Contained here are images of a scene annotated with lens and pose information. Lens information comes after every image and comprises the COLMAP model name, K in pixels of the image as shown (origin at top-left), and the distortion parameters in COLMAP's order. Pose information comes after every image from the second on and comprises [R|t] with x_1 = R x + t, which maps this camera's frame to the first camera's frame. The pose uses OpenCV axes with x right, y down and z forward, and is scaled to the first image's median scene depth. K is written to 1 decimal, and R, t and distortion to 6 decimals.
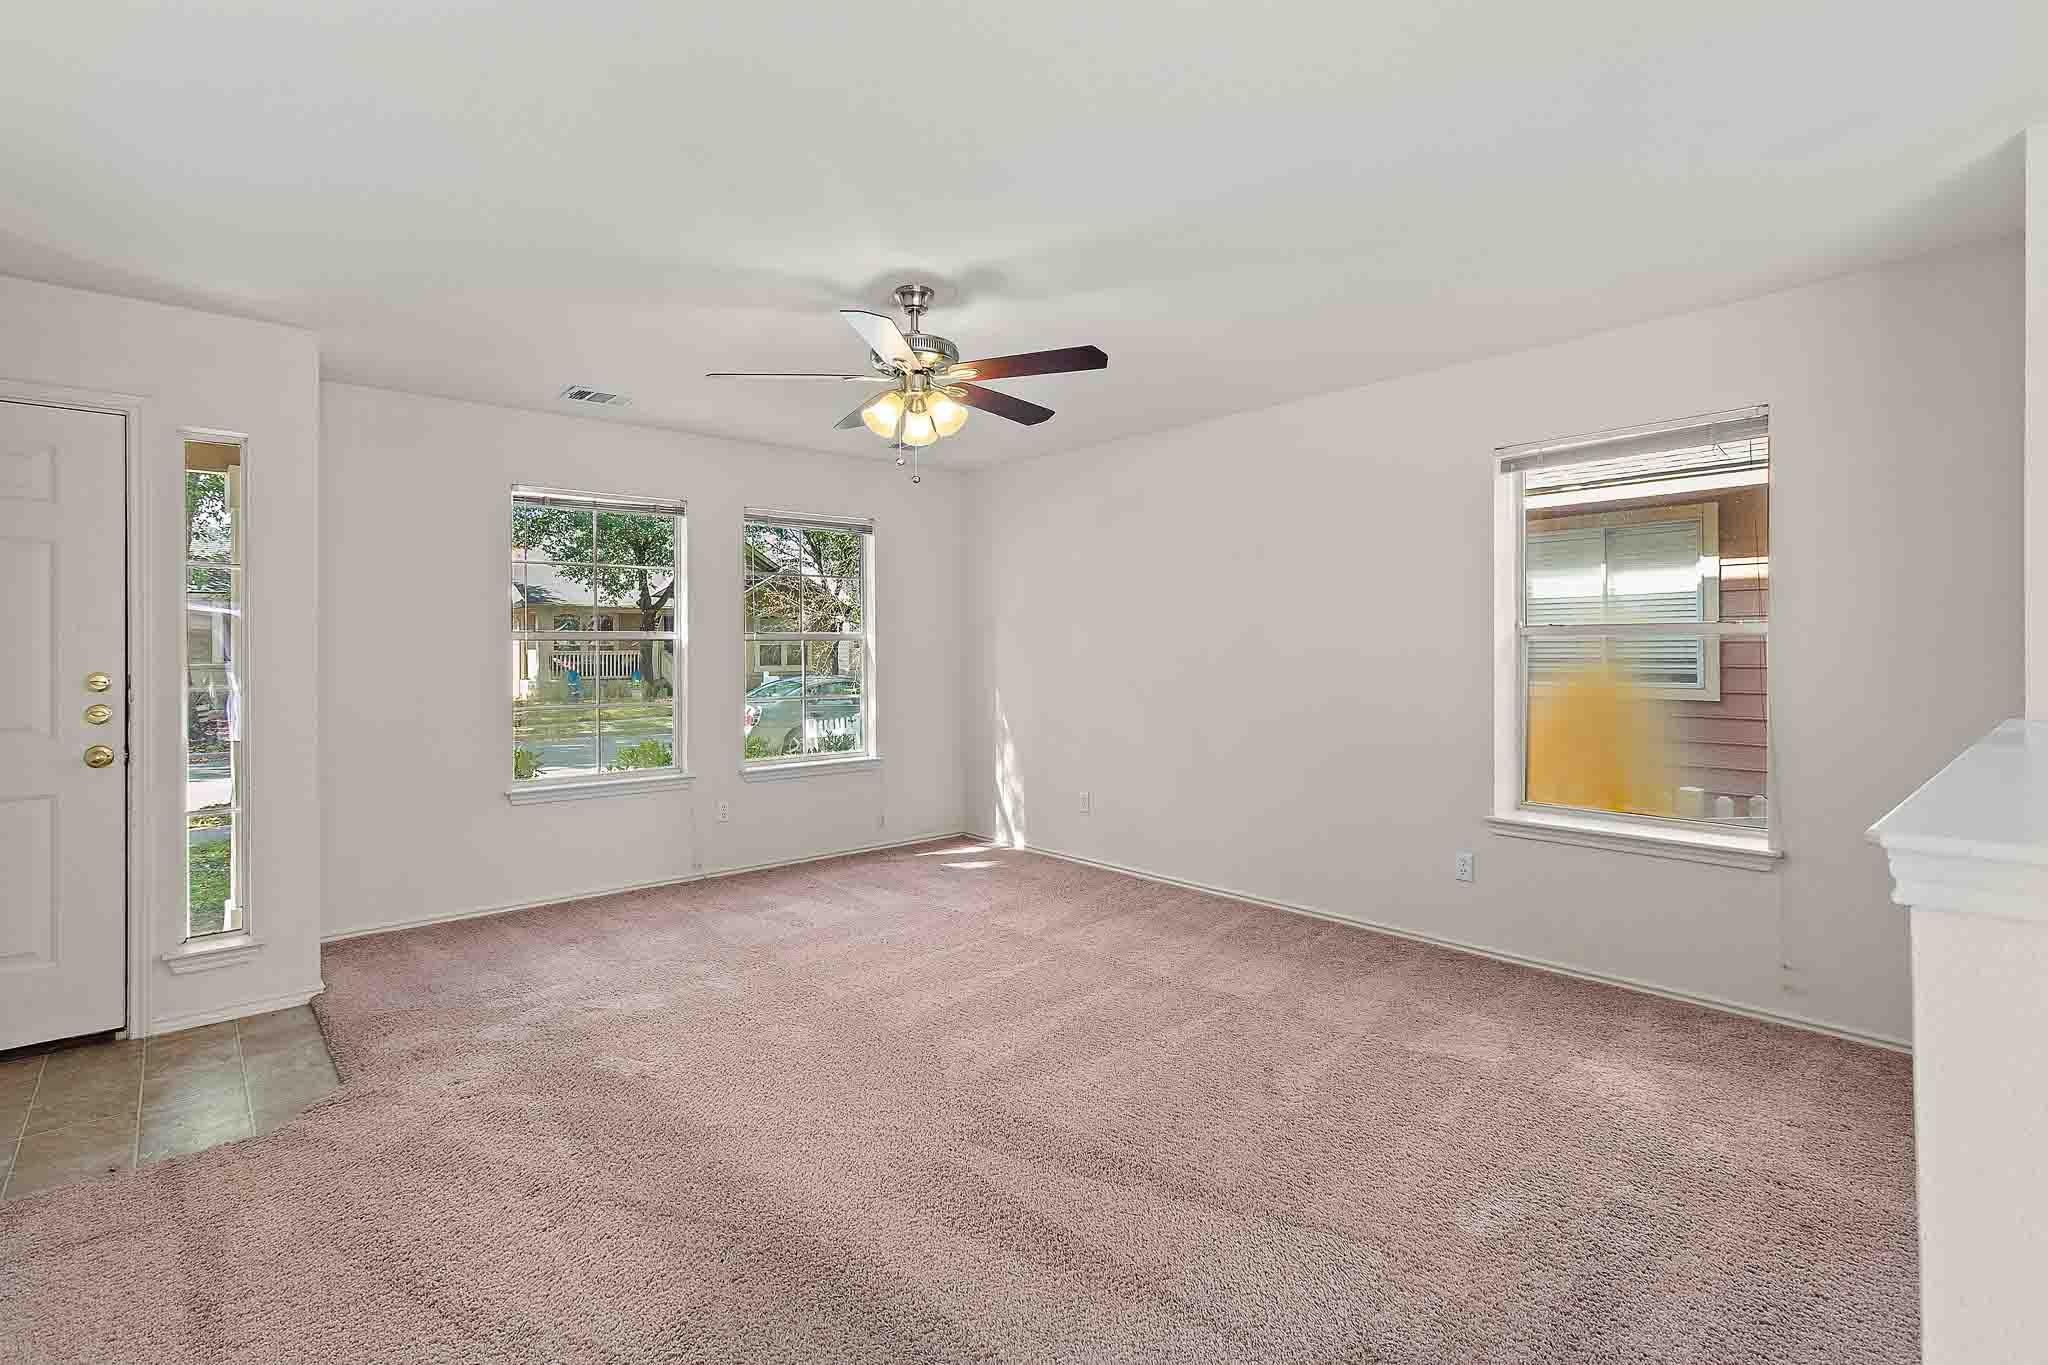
lens RADIAL K [[969.5, 0, 997.8], [0, 969.5, 630.6], [0, 0, 1]] dist [0.024777, 0.000462]
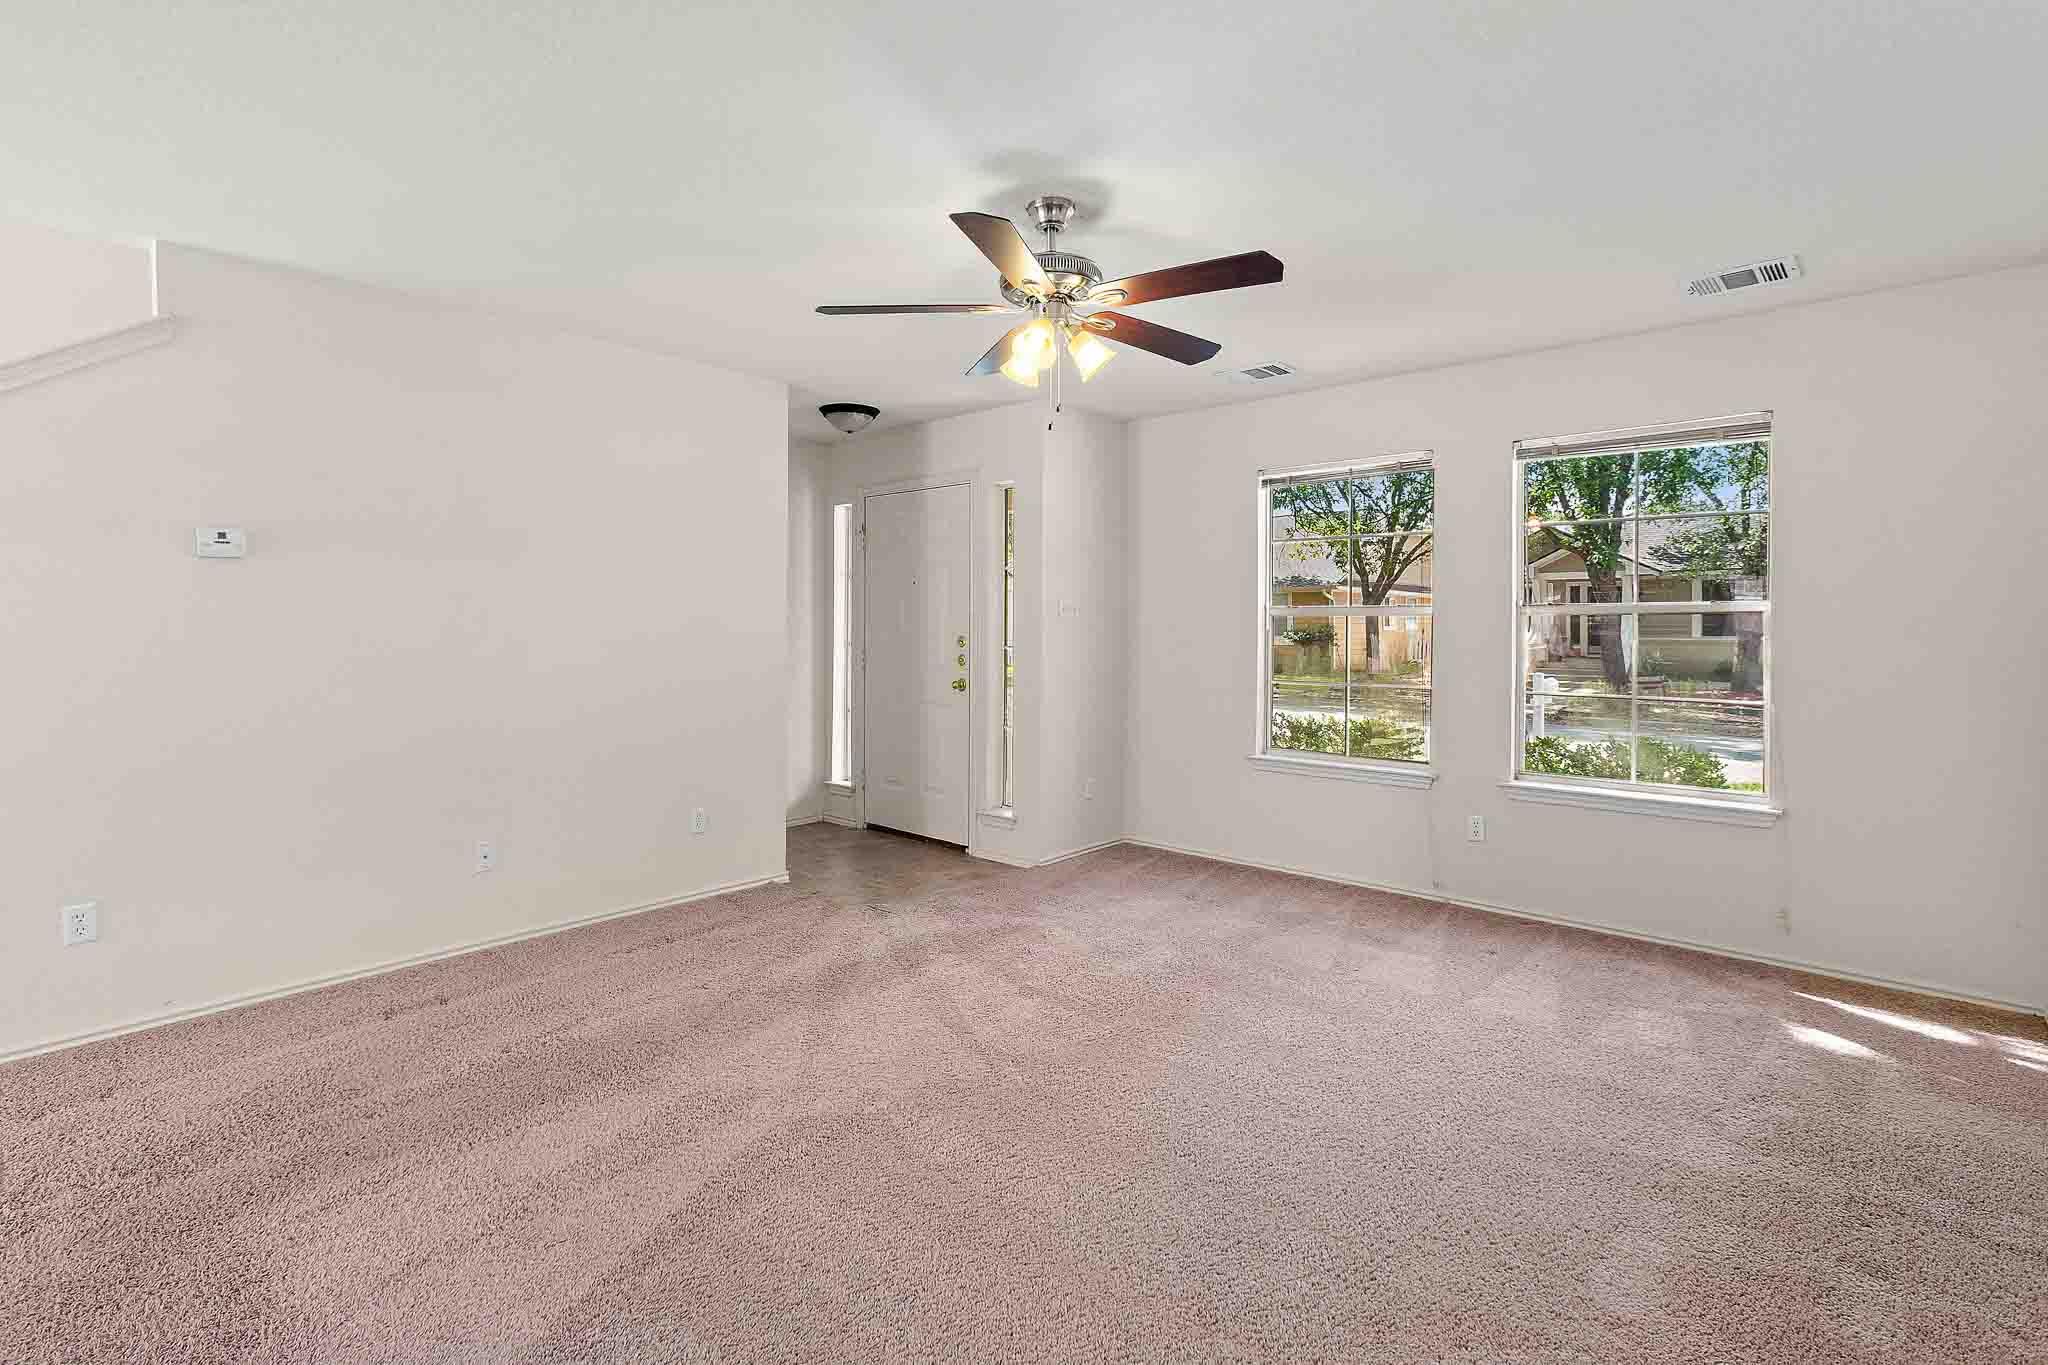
lens RADIAL K [[969.5, 0, 997.8], [0, 969.5, 630.6], [0, 0, 1]] dist [0.024777, 0.000462]
pose [[0.106730, 0.009418, -0.994243, 0.755801], [0.020005, 0.999732, 0.011618, 0.011003], [0.994087, -0.021130, 0.106514, 0.856739]]
